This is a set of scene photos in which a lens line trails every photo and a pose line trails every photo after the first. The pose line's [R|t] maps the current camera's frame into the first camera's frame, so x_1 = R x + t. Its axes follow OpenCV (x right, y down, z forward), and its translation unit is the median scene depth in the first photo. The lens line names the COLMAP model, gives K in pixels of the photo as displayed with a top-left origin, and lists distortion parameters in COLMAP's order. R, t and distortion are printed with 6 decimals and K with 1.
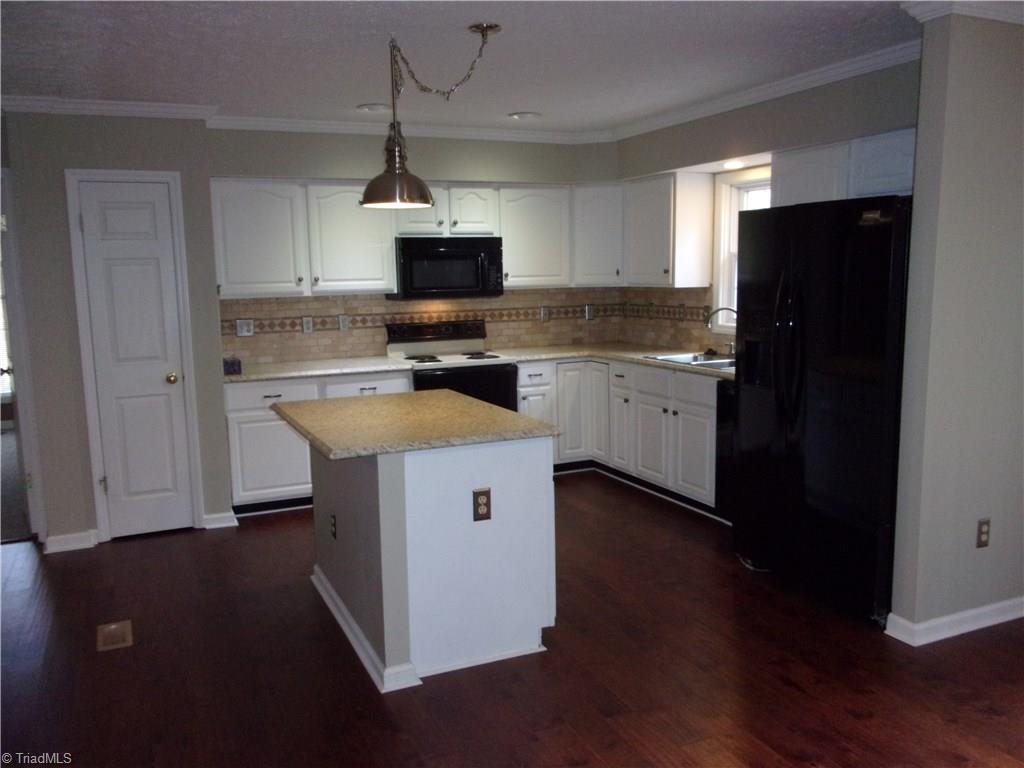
lens RADIAL K [[863.6, 0, 512.0], [0, 863.6, 384.0], [0, 0, 1]] dist [0.003047, 0.001181]
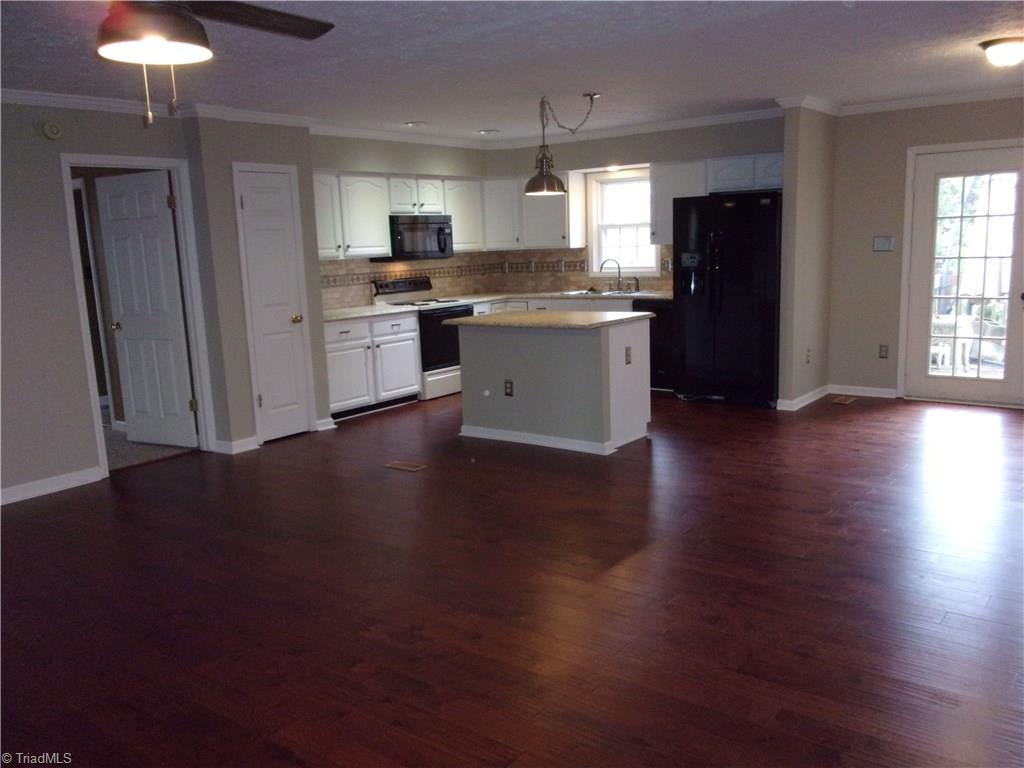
lens RADIAL K [[852.2, 0, 514.2], [0, 852.2, 395.5], [0, 0, 1]] dist [-0.012343, -0.004737]
pose [[0.881895, -0.098472, 0.461048, -0.604765], [0.083730, 0.995111, 0.052380, 0.059163], [-0.463951, -0.007590, 0.885828, -0.282583]]
